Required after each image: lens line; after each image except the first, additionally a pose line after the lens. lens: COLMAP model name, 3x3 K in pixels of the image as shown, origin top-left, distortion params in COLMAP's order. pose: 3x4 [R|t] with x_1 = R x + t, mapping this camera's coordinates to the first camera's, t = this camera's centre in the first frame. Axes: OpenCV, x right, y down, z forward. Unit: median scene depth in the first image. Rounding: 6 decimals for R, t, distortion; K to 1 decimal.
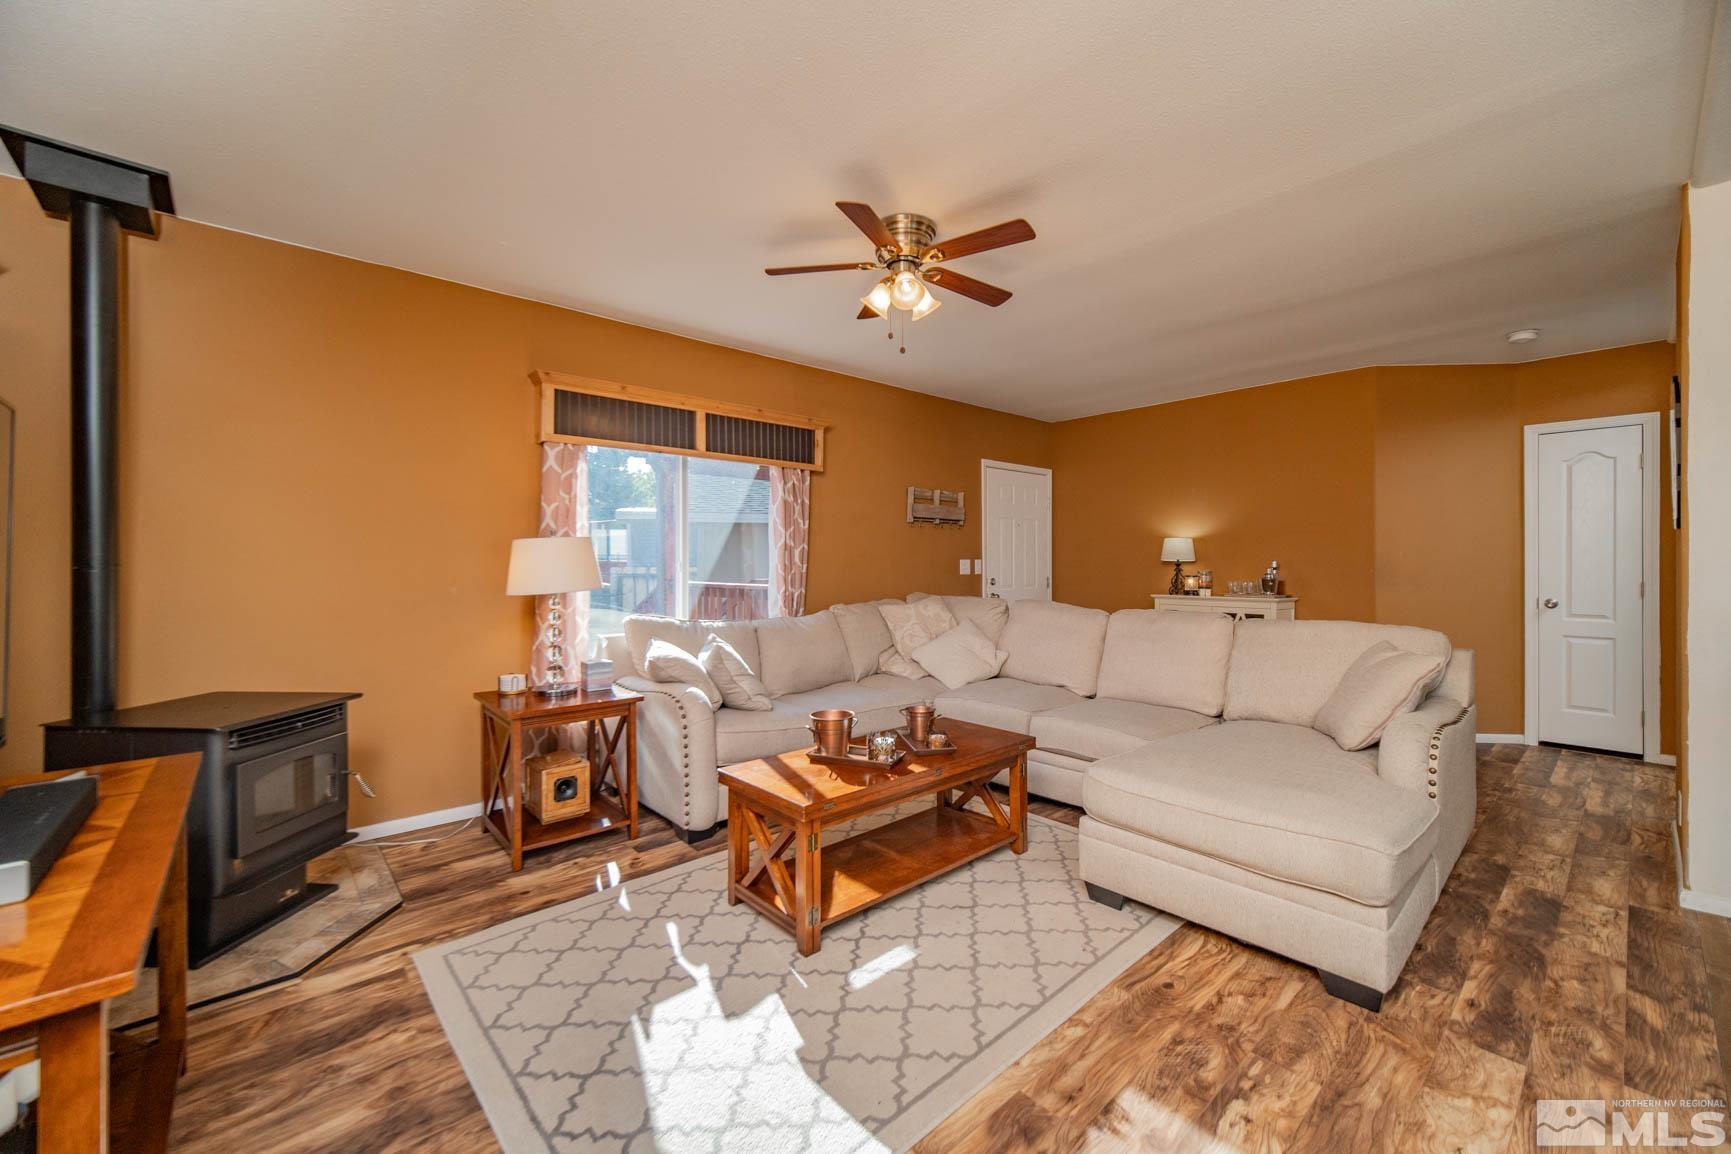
lens RADIAL K [[679.1, 0, 866.6], [0, 679.1, 560.1], [0, 0, 1]] dist [-0.009424, 0.001338]
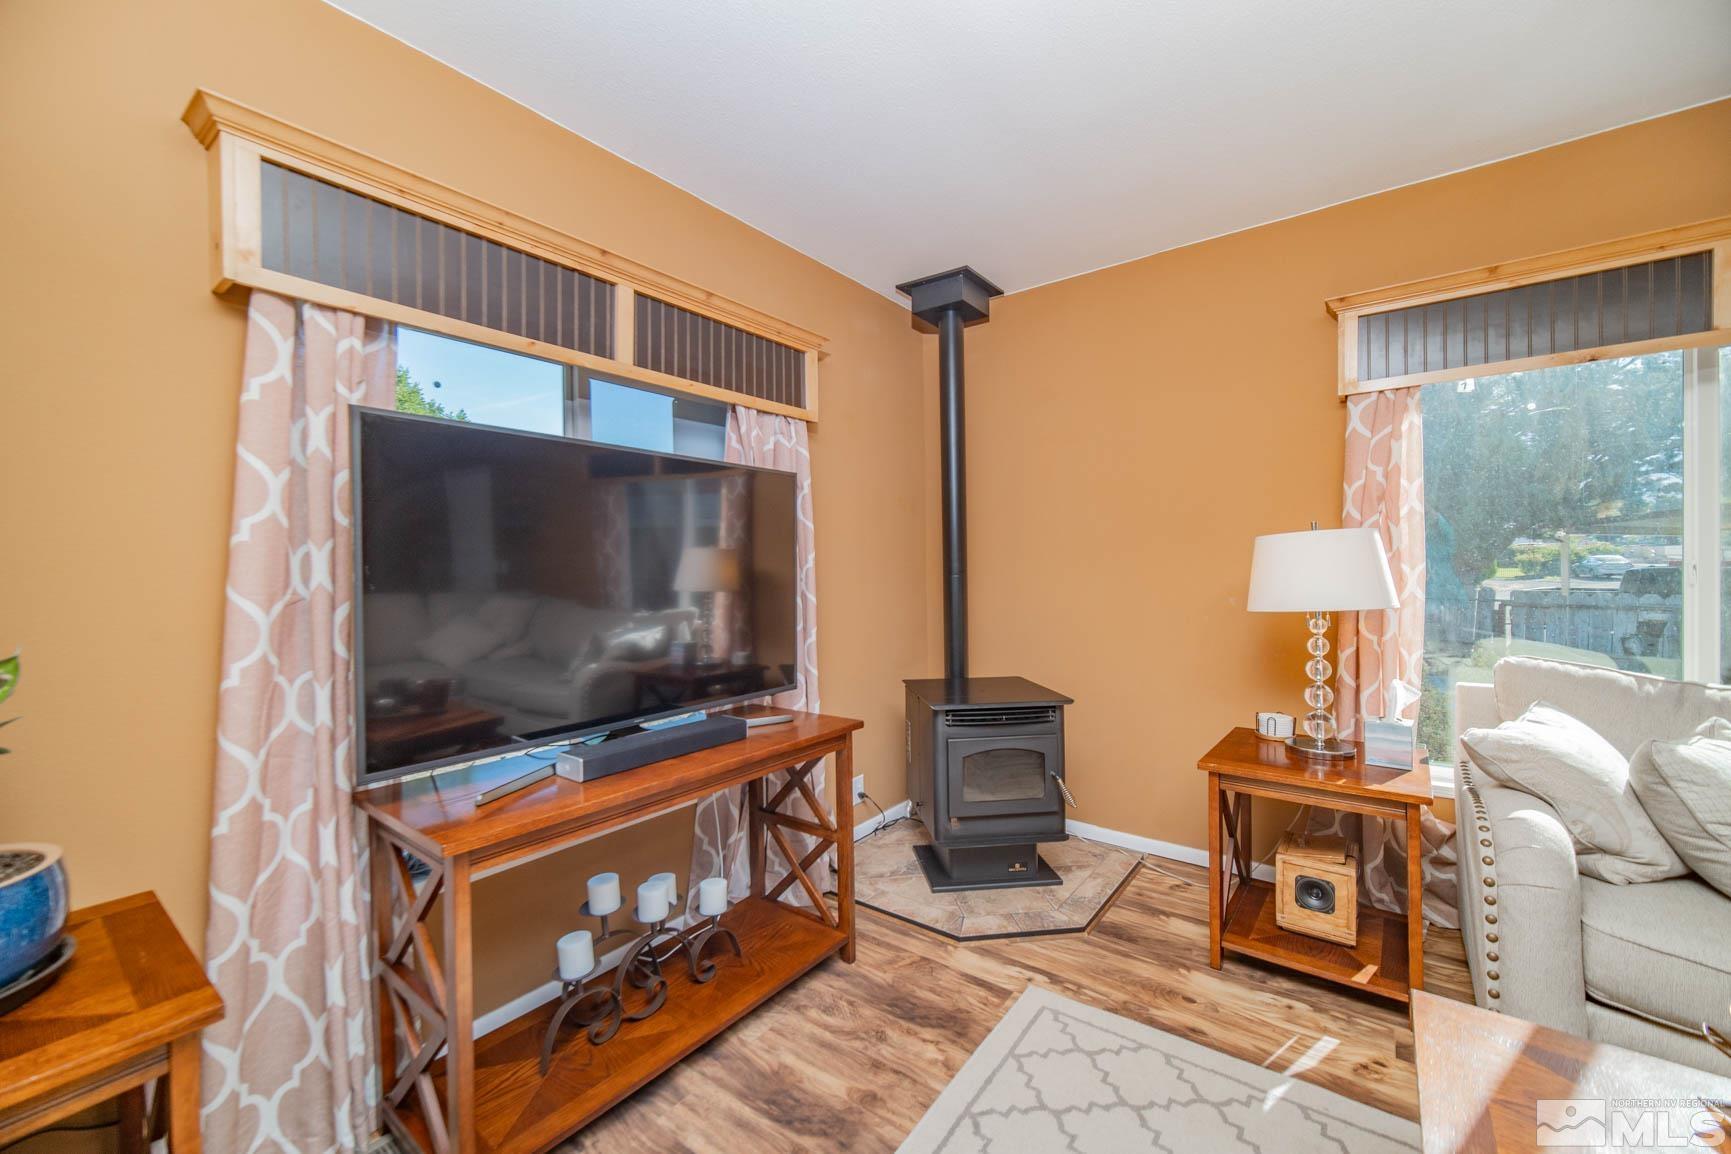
lens RADIAL K [[679.1, 0, 873.8], [0, 679.1, 579.5], [0, 0, 1]] dist [-0.009424, 0.001338]
pose [[0.186421, 0.007072, -0.982445, 0.182271], [0.008004, 0.999930, 0.008717, 0.009423], [0.982437, -0.009489, 0.186351, 0.540203]]
